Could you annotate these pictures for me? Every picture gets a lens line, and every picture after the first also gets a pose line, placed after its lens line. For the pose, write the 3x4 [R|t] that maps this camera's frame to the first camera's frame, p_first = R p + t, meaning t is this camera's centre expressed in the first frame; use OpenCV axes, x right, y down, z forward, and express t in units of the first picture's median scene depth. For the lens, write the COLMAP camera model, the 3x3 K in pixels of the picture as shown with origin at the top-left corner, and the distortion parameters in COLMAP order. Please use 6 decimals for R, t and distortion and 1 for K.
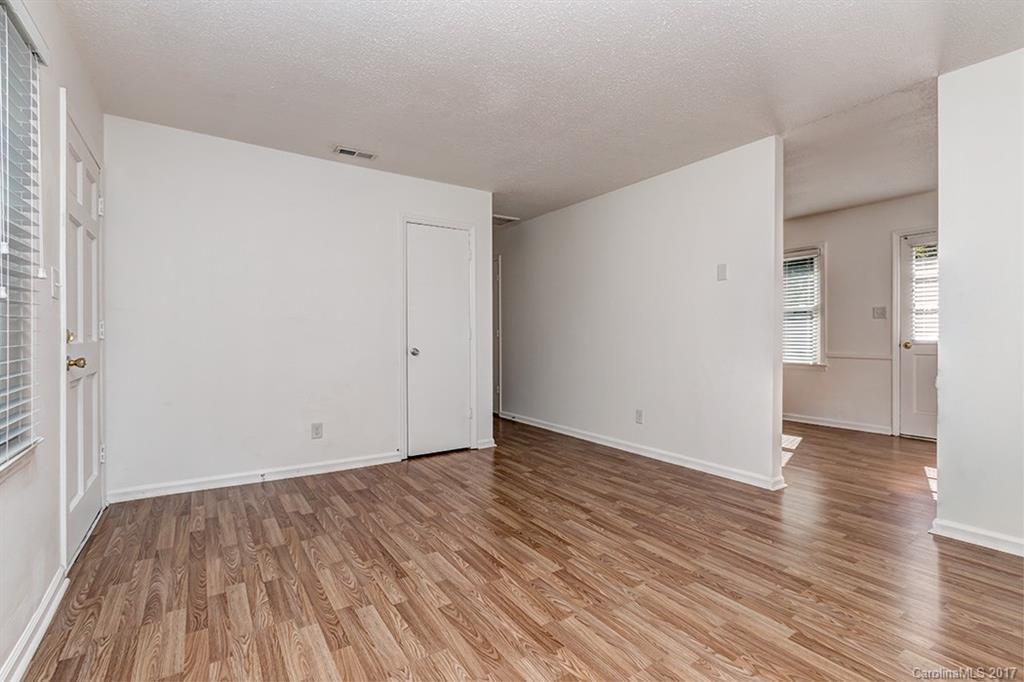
lens RADIAL K [[469.2, 0, 503.2], [0, 469.2, 341.1], [0, 0, 1]] dist [0.003634, 0.000569]
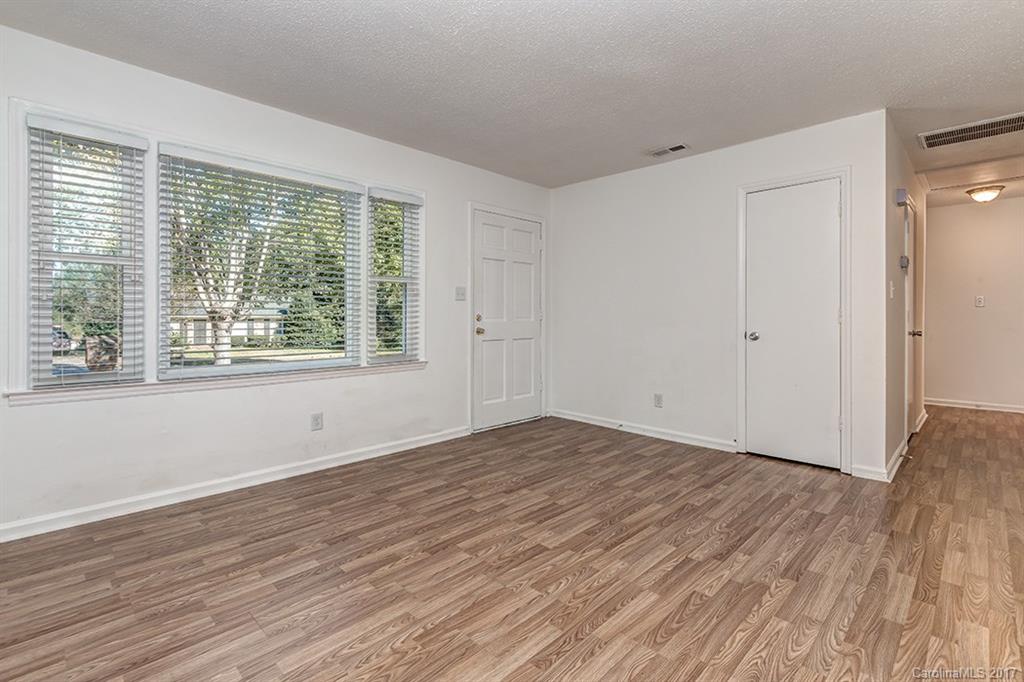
lens RADIAL K [[468.7, 0, 526.4], [0, 468.7, 316.3], [0, 0, 1]] dist [0.002913, 0.000411]
pose [[0.224535, -0.001309, -0.974465, 0.991590], [-0.013154, 0.999904, -0.004375, -0.006697], [0.974377, 0.013800, 0.224496, 0.650381]]
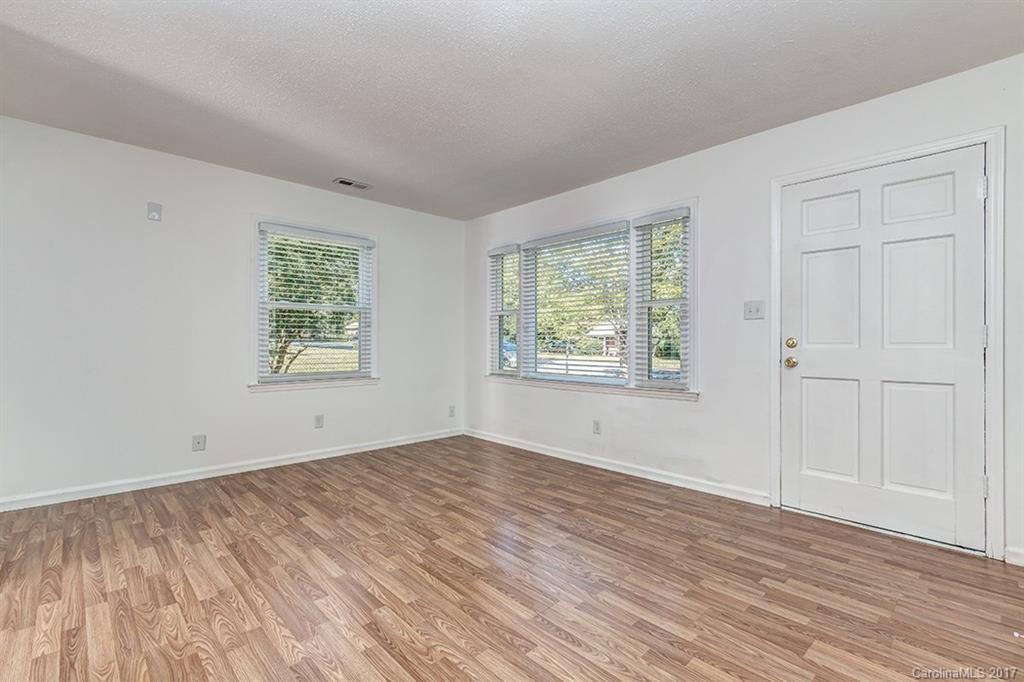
lens RADIAL K [[469.2, 0, 503.2], [0, 469.2, 341.1], [0, 0, 1]] dist [0.003634, 0.000569]
pose [[-0.985123, -0.002546, -0.171833, 0.140345], [-0.004514, 0.999929, 0.011064, -0.022121], [0.171793, 0.011675, -0.985064, 1.965186]]
